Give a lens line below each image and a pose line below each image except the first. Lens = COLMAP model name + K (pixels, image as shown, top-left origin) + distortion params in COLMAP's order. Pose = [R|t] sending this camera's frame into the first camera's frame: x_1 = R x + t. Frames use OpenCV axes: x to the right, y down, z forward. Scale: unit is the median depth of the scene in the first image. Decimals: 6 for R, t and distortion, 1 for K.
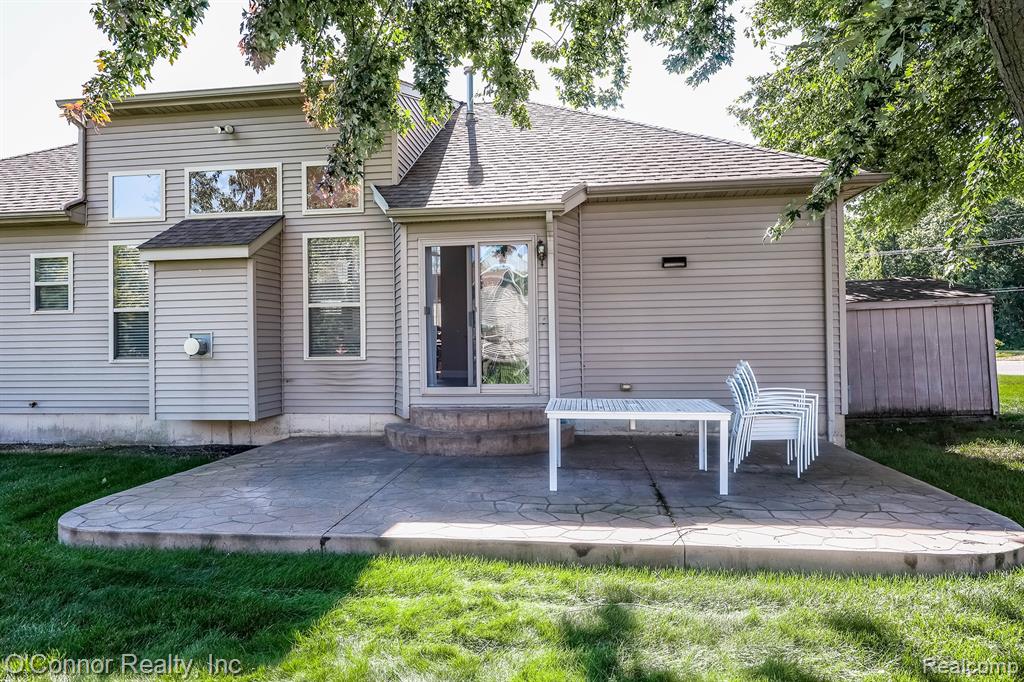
lens RADIAL K [[978.1, 0, 512.1], [0, 978.1, 342.1], [0, 0, 1]] dist [-0.004017, 0.000000]
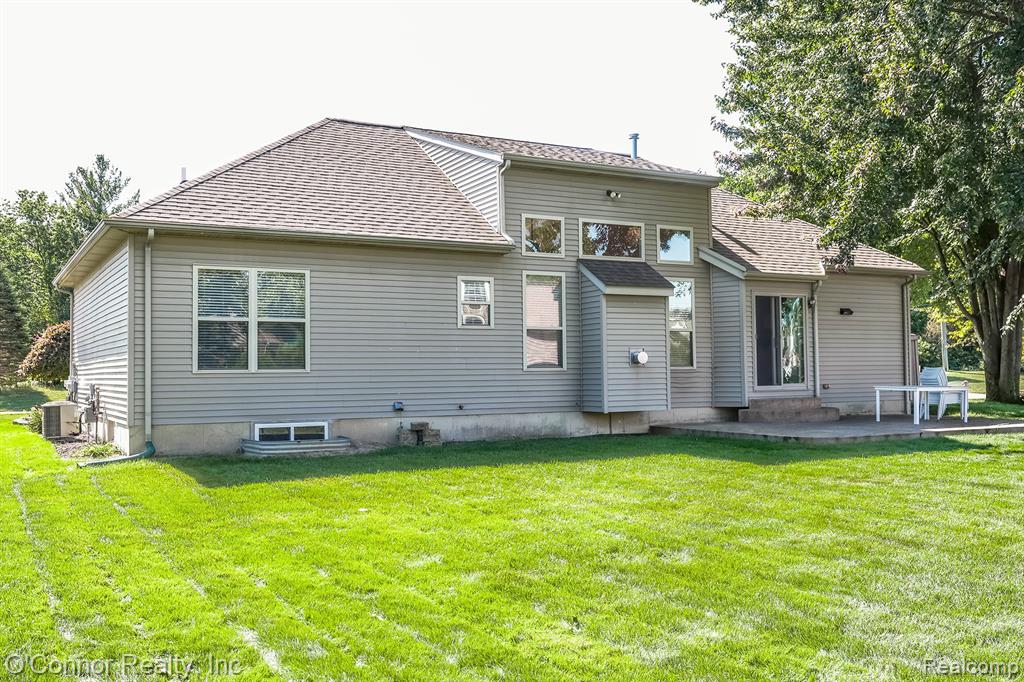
lens RADIAL K [[966.6, 0, 511.6], [0, 966.6, 340.4], [0, 0, 1]] dist [-0.004260, 0.000000]
pose [[0.764036, 0.024763, 0.644698, -1.189842], [-0.010822, 0.999614, -0.025571, 0.013889], [-0.645083, 0.012560, 0.764010, 0.094178]]
